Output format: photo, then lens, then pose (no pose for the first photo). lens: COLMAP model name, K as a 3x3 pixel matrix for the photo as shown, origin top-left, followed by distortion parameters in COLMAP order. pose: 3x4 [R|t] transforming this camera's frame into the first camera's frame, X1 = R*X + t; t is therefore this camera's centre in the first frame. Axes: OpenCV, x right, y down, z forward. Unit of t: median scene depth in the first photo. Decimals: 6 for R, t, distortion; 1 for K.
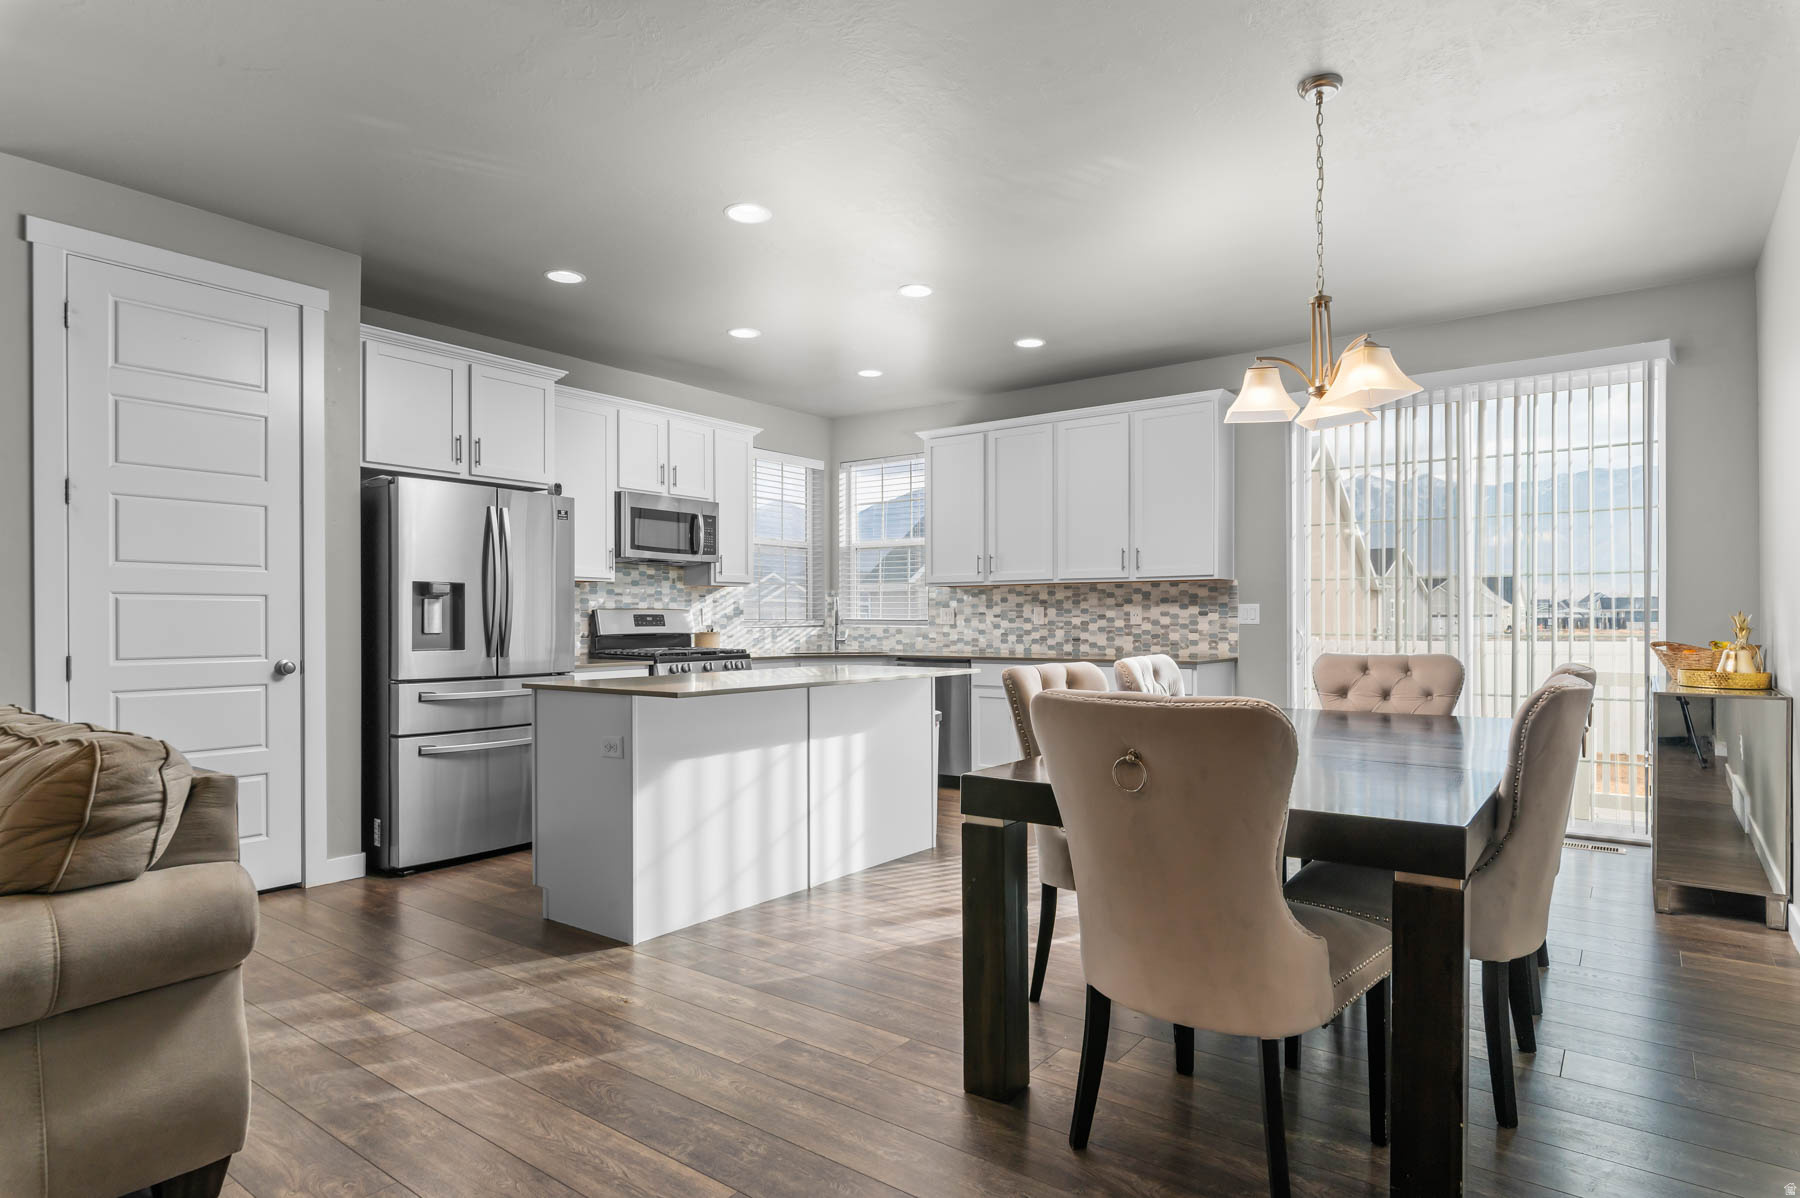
lens RADIAL K [[989.4, 0, 929.9], [0, 989.4, 616.4], [0, 0, 1]] dist [-0.006190, -0.000573]
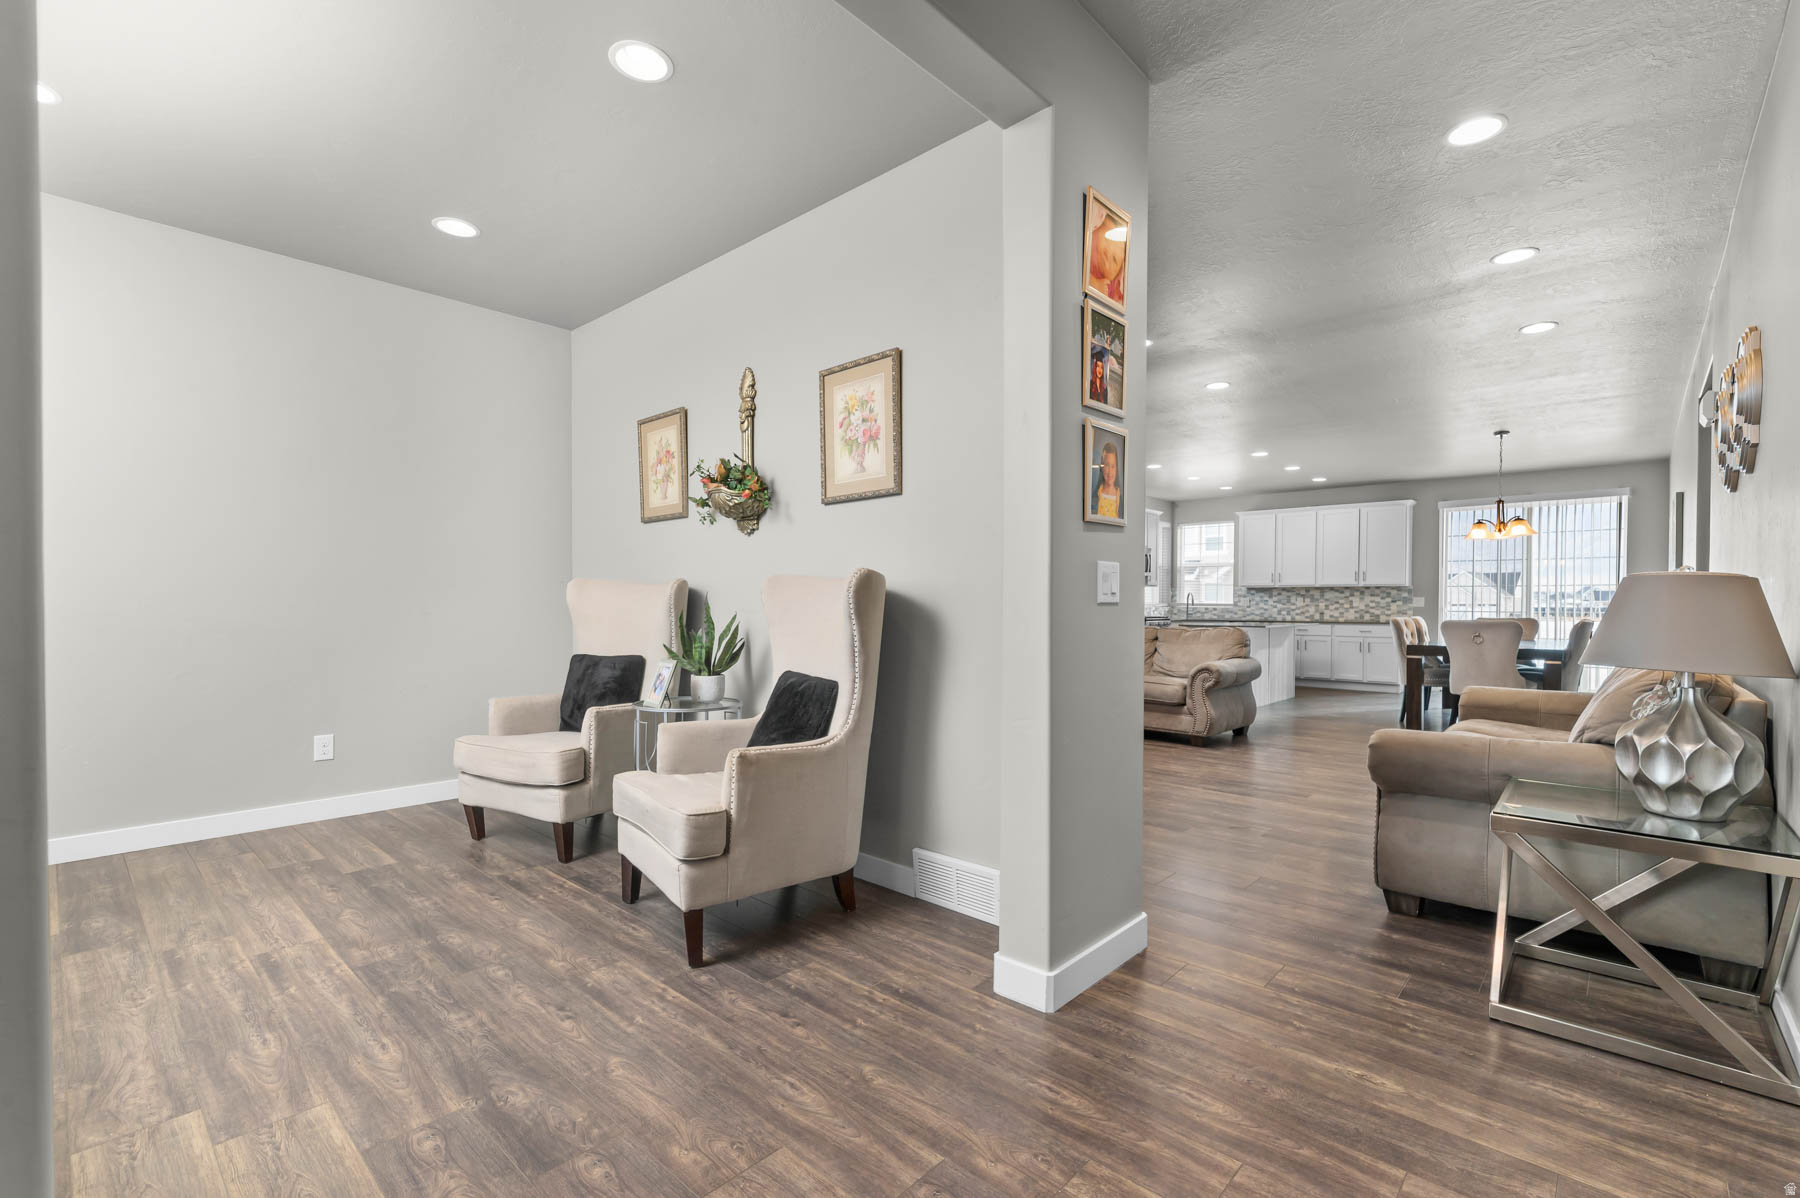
lens RADIAL K [[786.2, 0, 914.2], [0, 786.2, 610.7], [0, 0, 1]] dist [-0.002067, -0.000101]
pose [[0.993020, 0.005546, -0.117818, -0.583094], [-0.004007, 0.999904, 0.013295, -0.001281], [0.117880, -0.012731, 0.992946, -0.858152]]
